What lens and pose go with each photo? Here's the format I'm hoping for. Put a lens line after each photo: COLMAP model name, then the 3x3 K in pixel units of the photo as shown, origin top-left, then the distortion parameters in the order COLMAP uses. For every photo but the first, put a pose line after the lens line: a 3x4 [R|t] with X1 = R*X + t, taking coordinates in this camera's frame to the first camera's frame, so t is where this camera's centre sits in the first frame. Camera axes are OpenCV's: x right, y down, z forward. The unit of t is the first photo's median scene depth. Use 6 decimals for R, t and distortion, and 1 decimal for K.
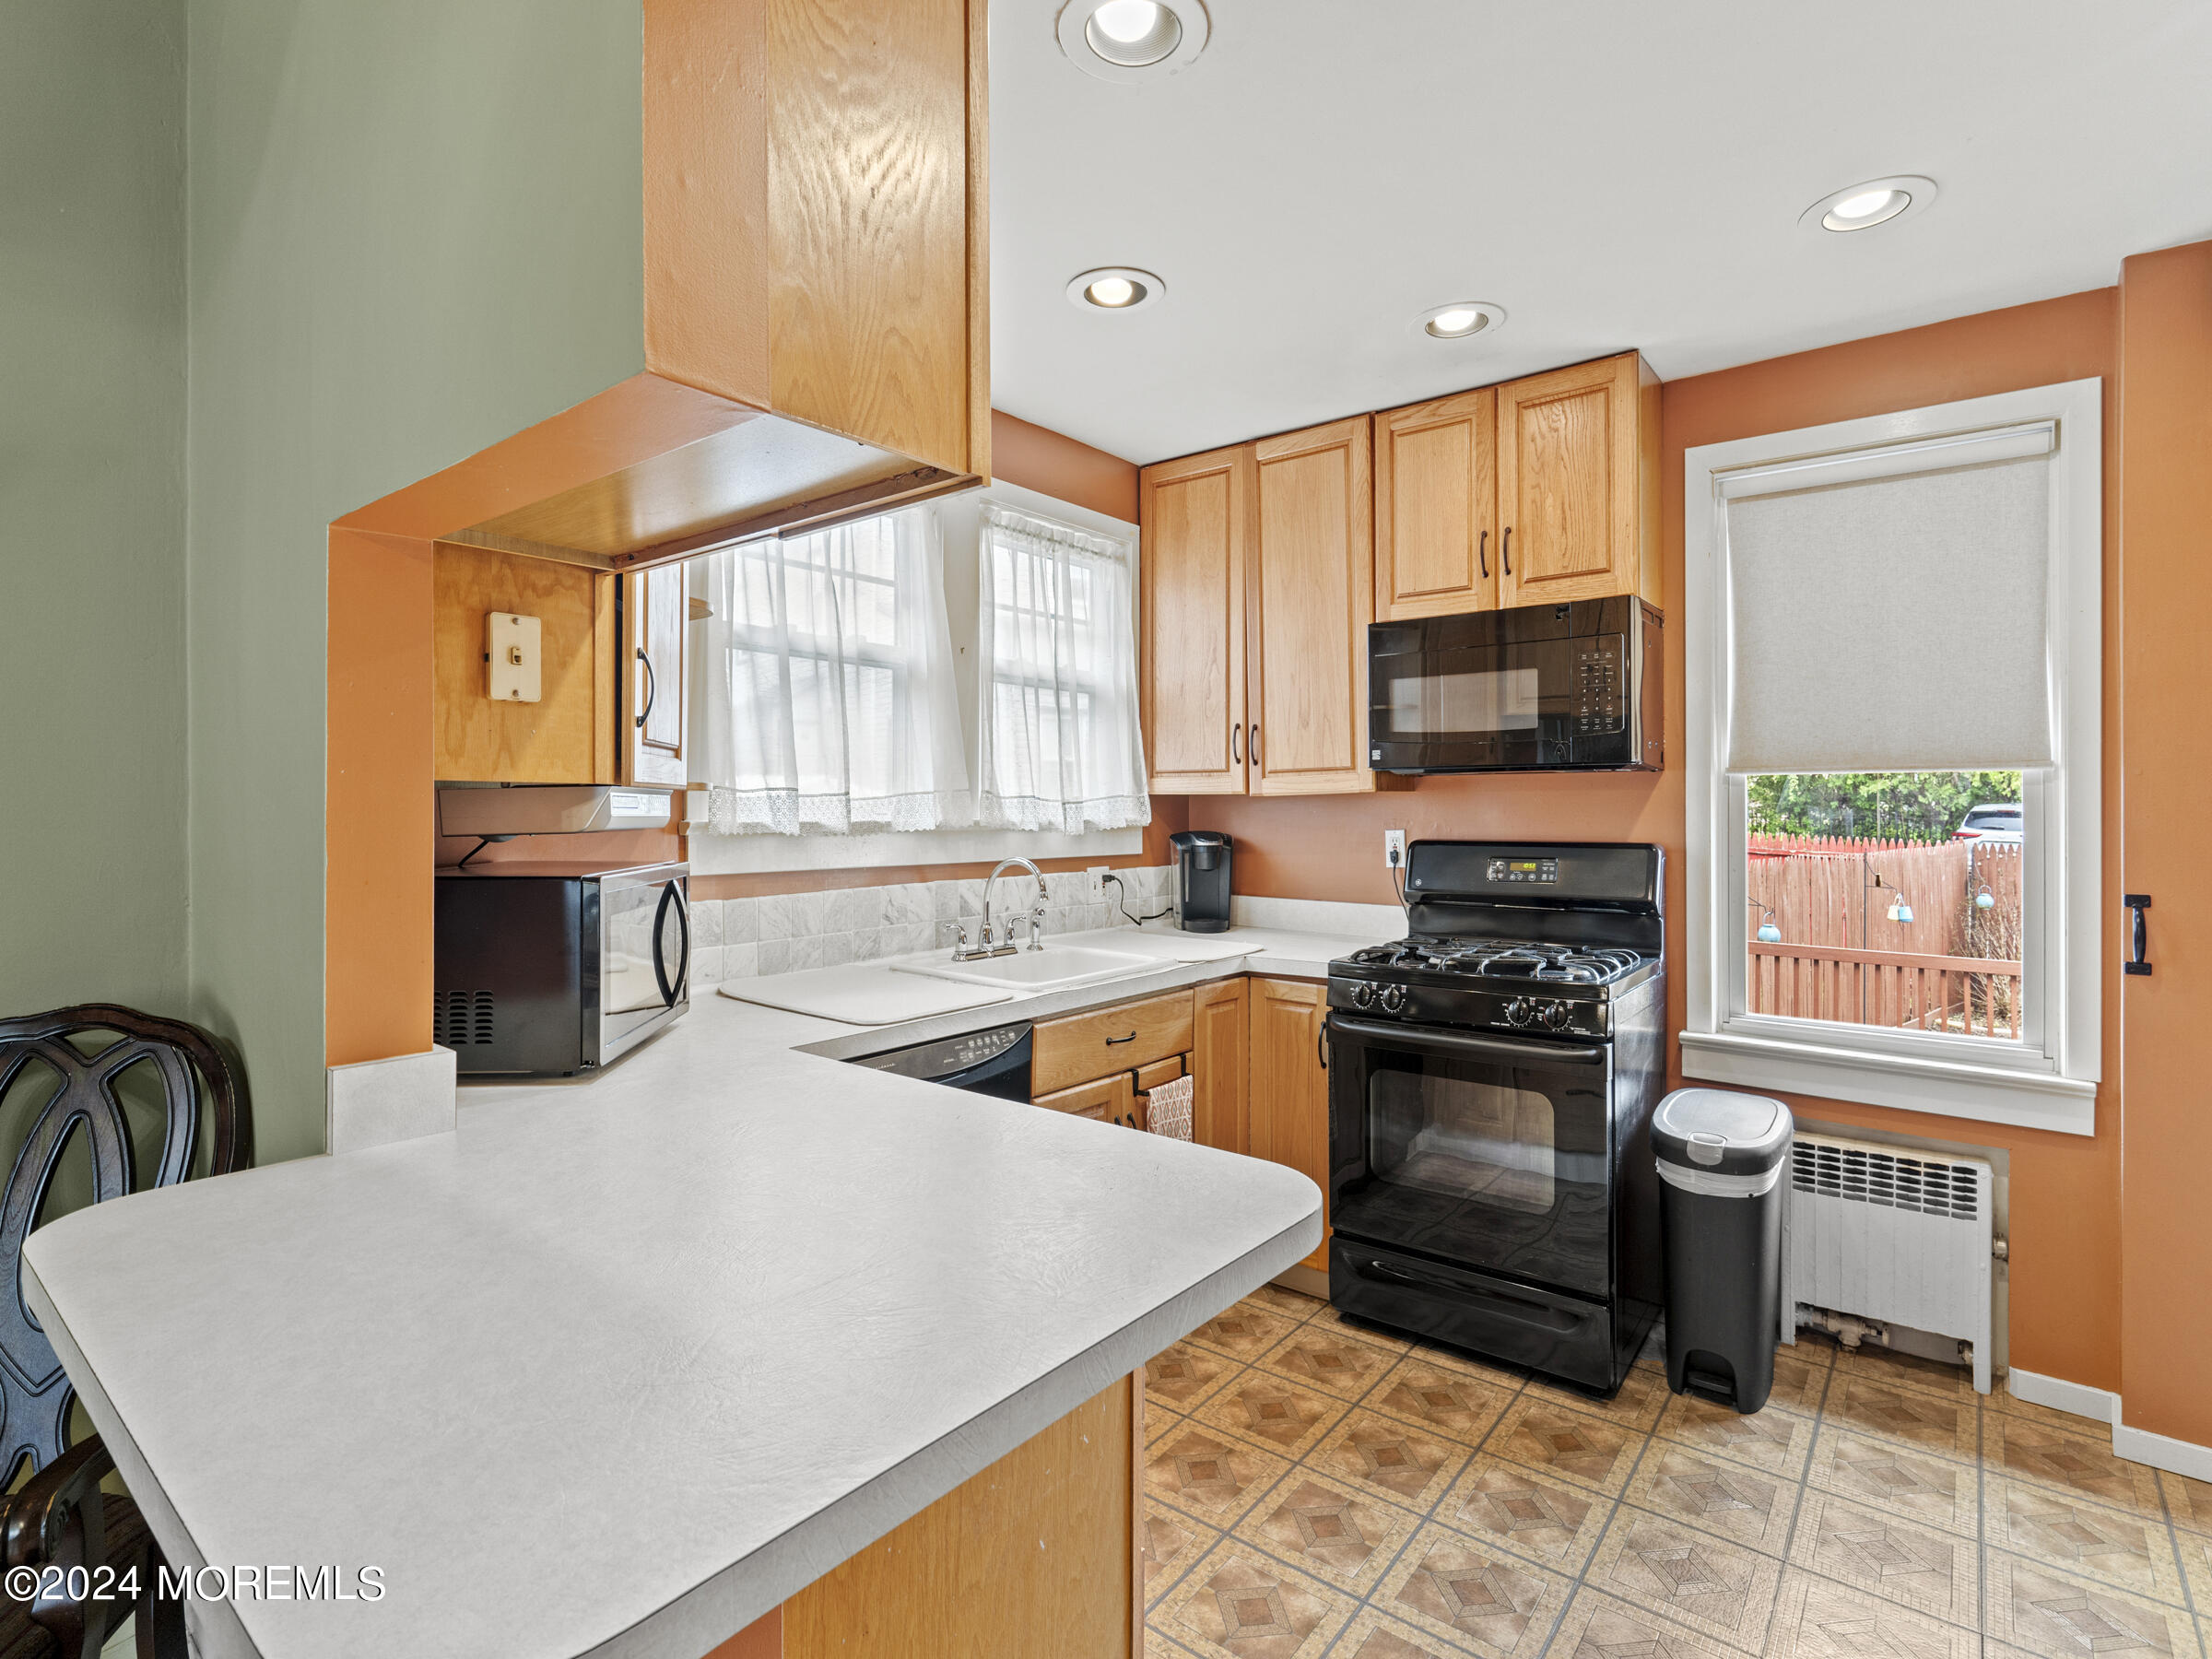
lens RADIAL K [[1090.9, 0, 1103.9], [0, 1090.9, 822.4], [0, 0, 1]] dist [-0.001806, -0.000191]
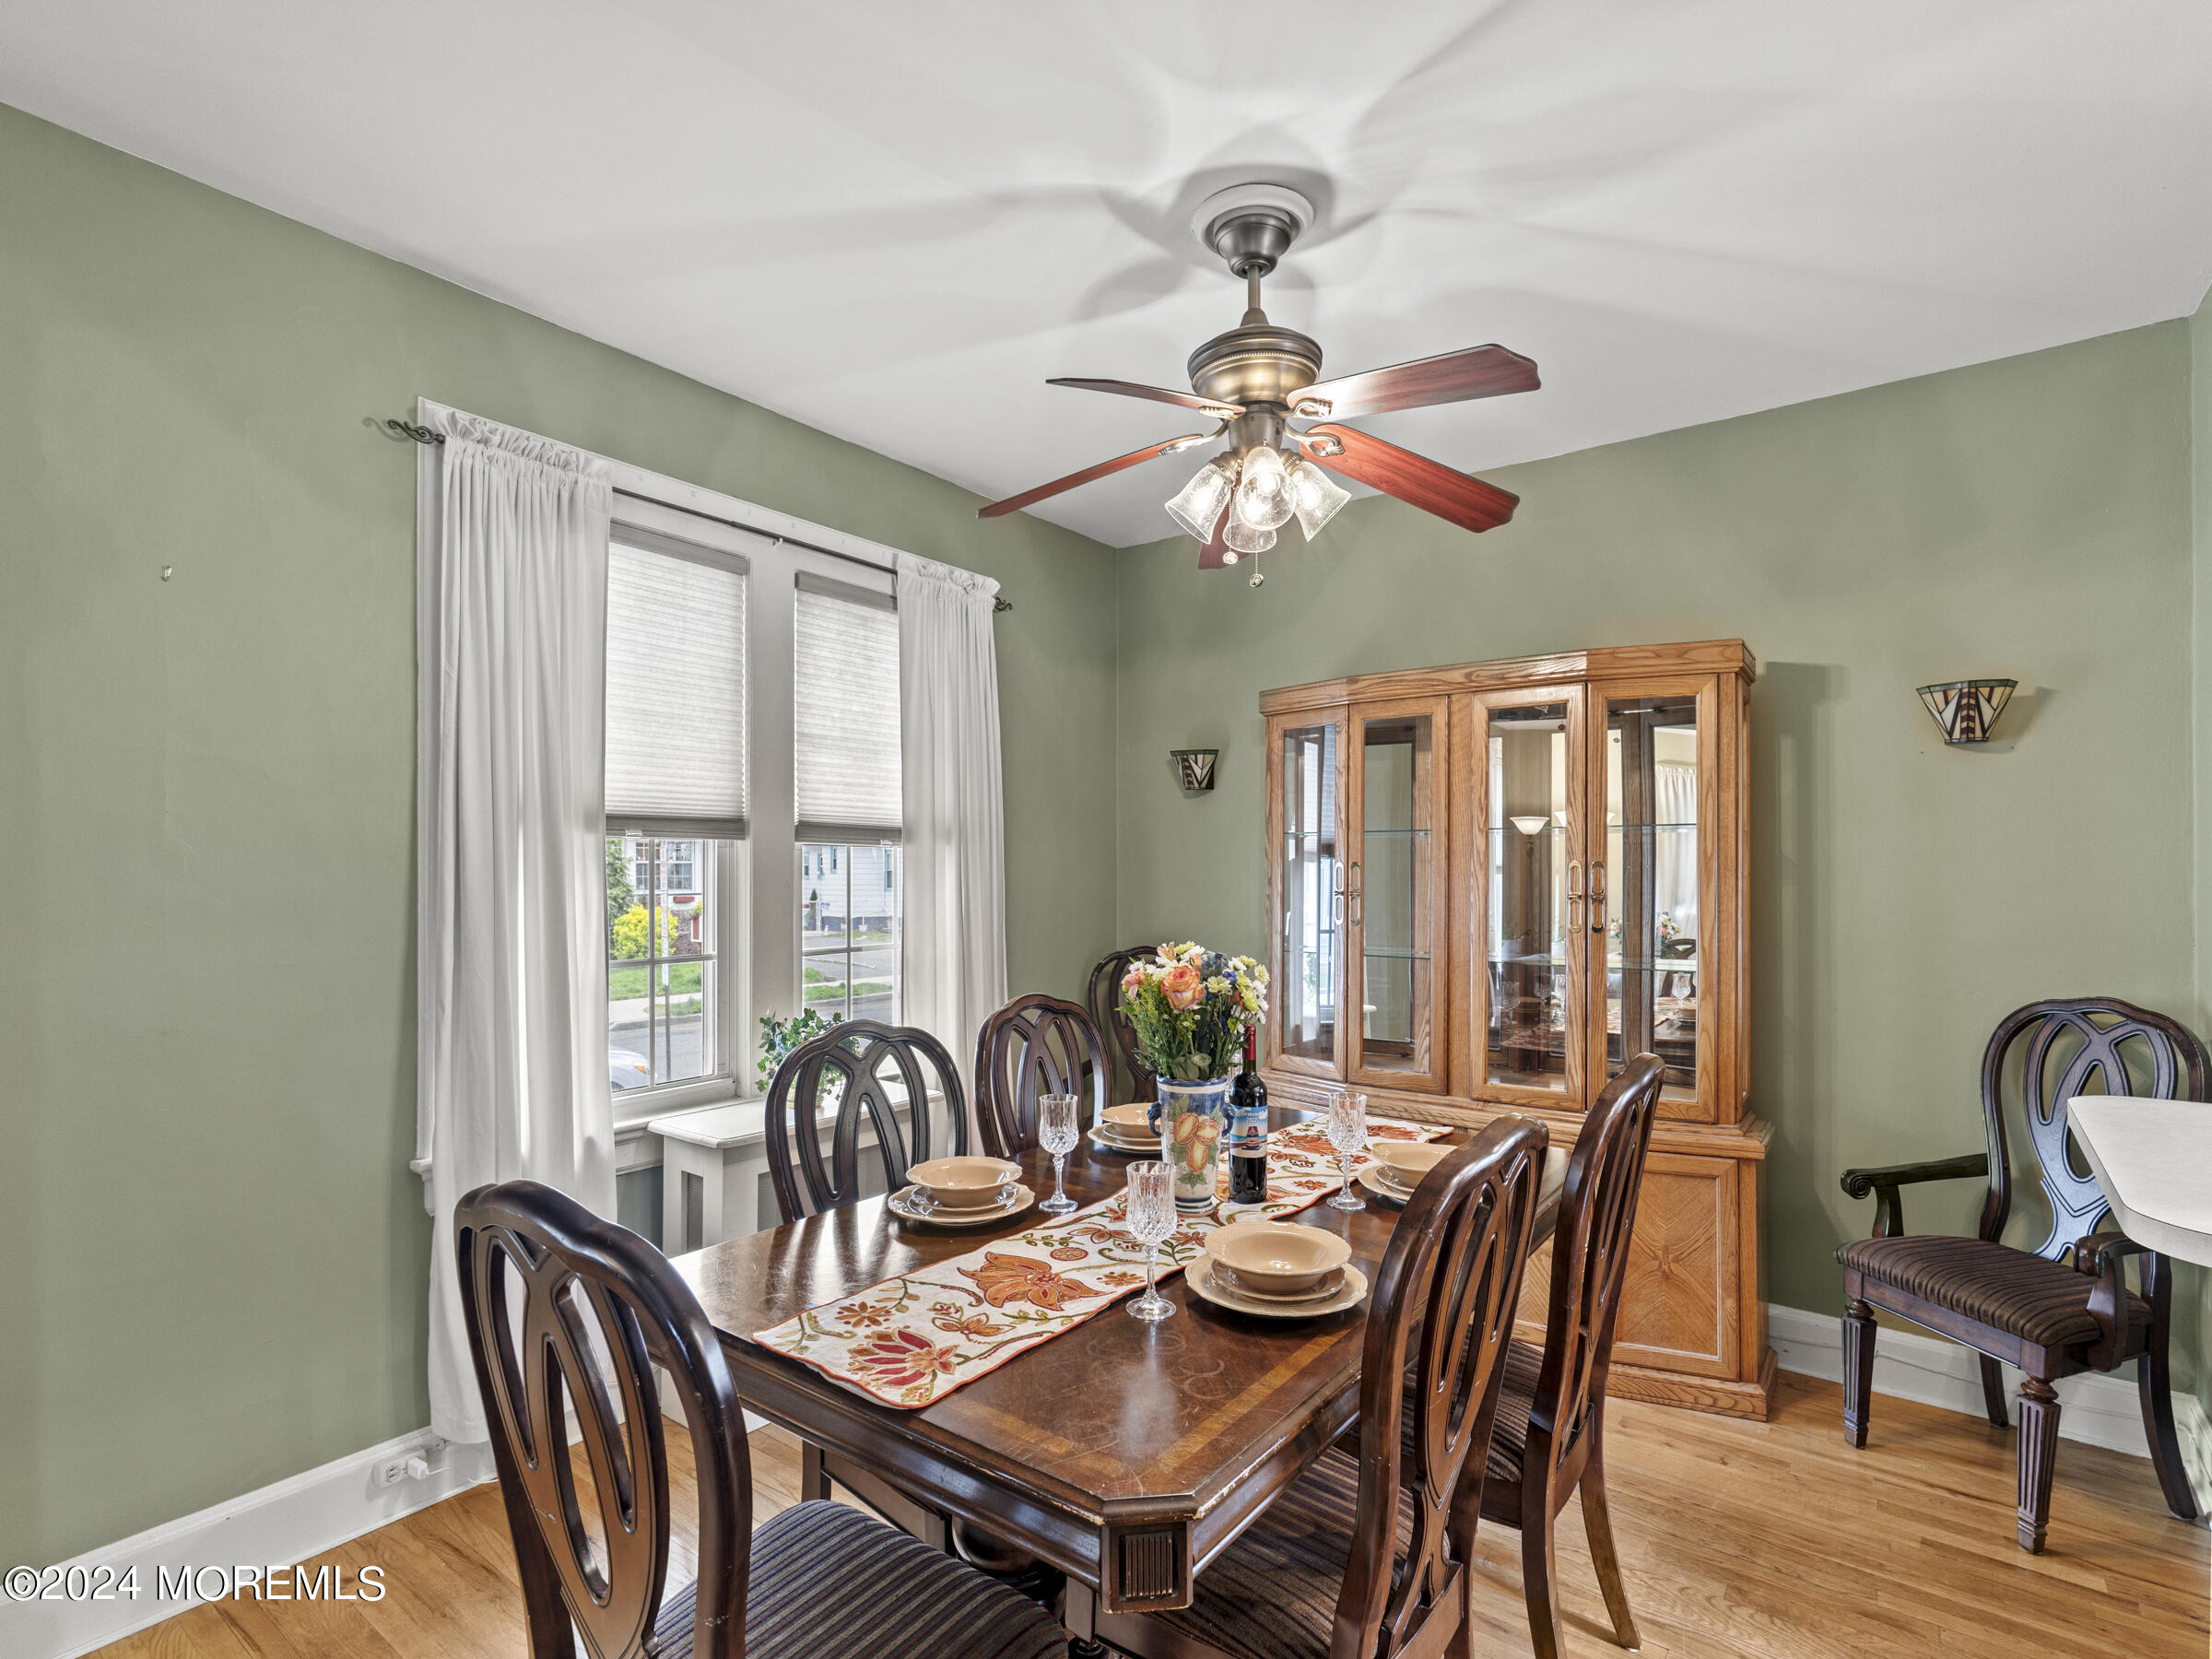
lens RADIAL K [[1090.9, 0, 1086.5], [0, 1090.9, 873.2], [0, 0, 1]] dist [-0.001806, -0.000191]
pose [[0.019714, -0.000114, -0.999806, 0.334372], [-0.014412, 0.999896, -0.000398, -0.001415], [0.999702, 0.014417, 0.019710, -0.286054]]
